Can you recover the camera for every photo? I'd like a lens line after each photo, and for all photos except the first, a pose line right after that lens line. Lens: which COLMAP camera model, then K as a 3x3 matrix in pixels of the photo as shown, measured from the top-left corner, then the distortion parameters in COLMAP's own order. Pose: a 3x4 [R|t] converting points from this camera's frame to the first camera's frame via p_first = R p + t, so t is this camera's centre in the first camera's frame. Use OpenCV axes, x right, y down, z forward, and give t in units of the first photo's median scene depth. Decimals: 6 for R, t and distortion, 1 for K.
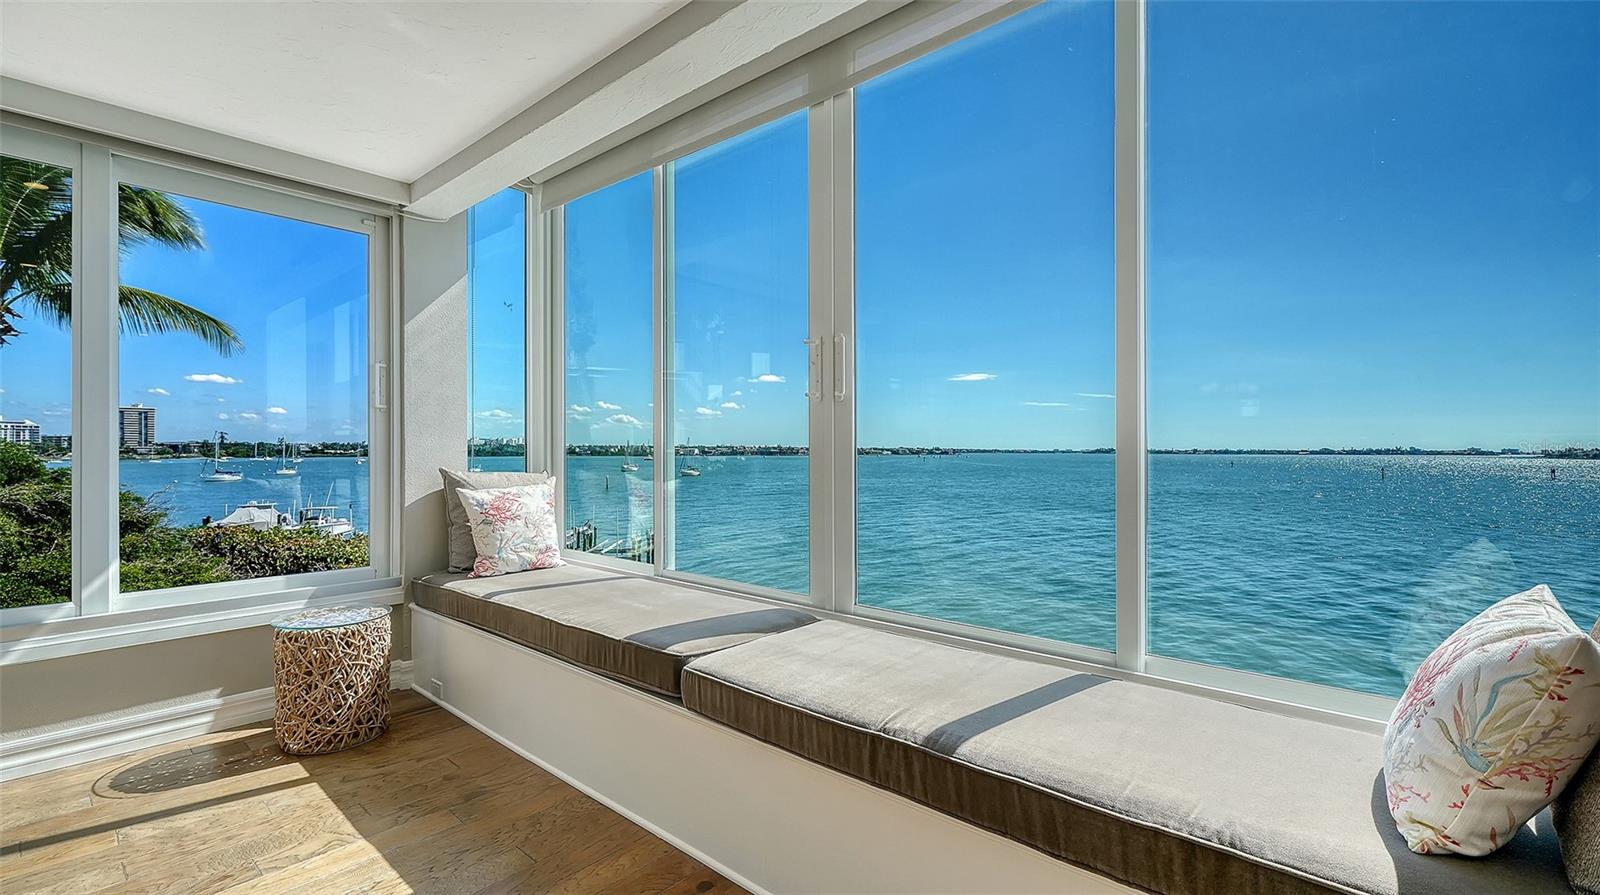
lens RADIAL K [[702.9, 0, 800.0], [0, 702.9, 447.5], [0, 0, 1]] dist [0.001478, -0.000066]
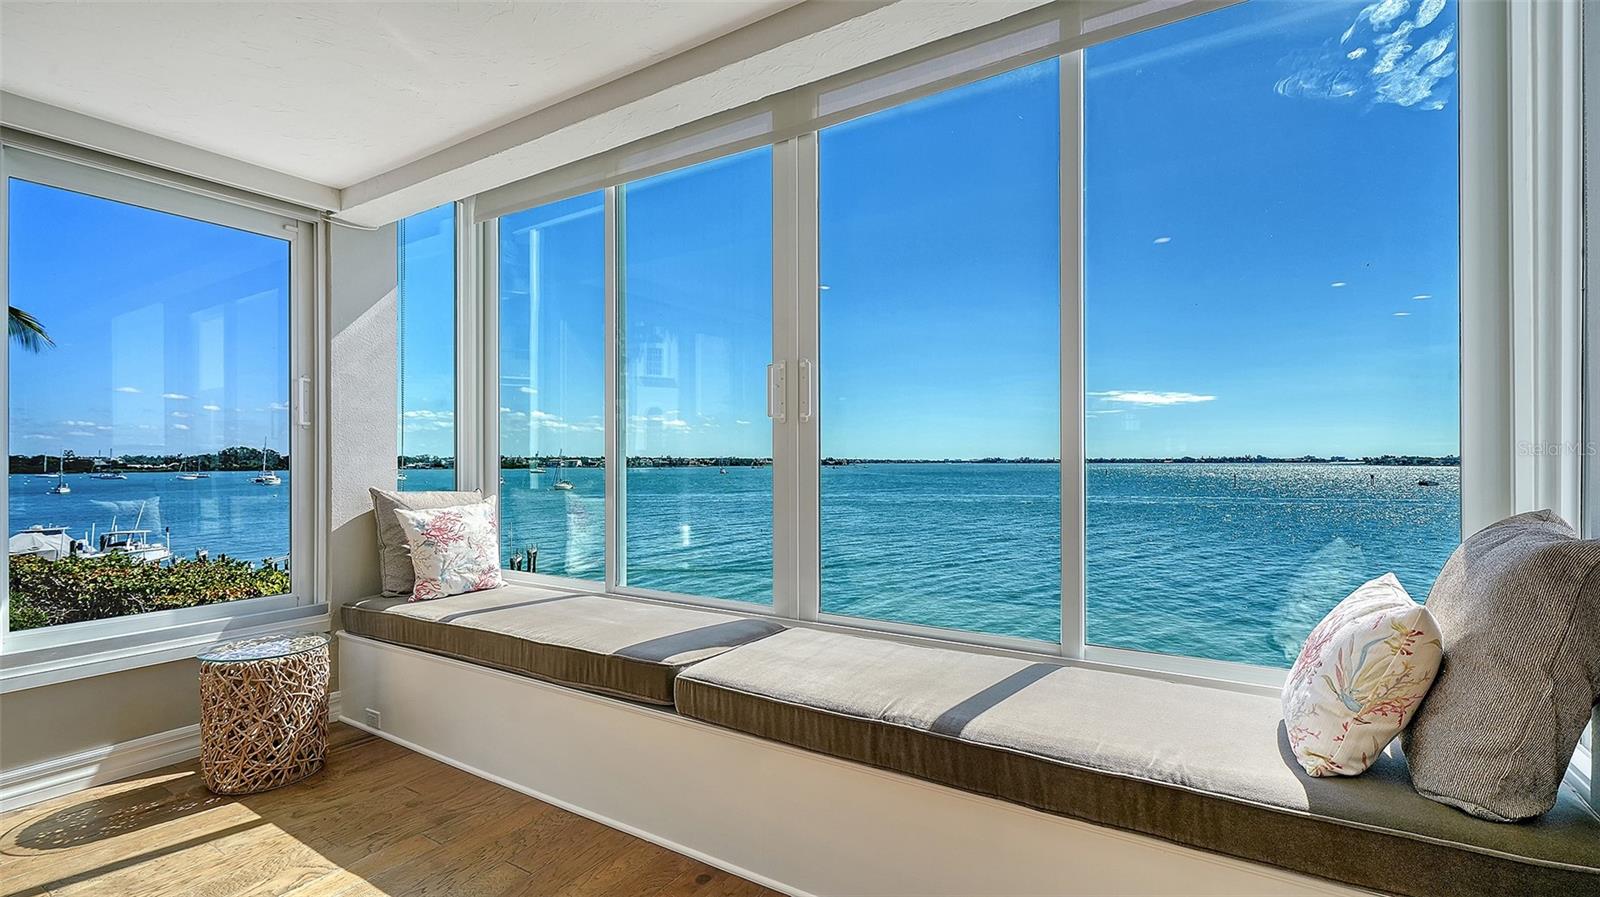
lens RADIAL K [[723.1, 0, 801.1], [0, 723.1, 459.1], [0, 0, 1]] dist [0.004492, 0.000770]
pose [[0.988368, -0.005080, 0.151998, -0.140125], [0.004901, 0.999987, 0.001551, -0.014240], [-0.152004, -0.000788, 0.988380, -0.101104]]
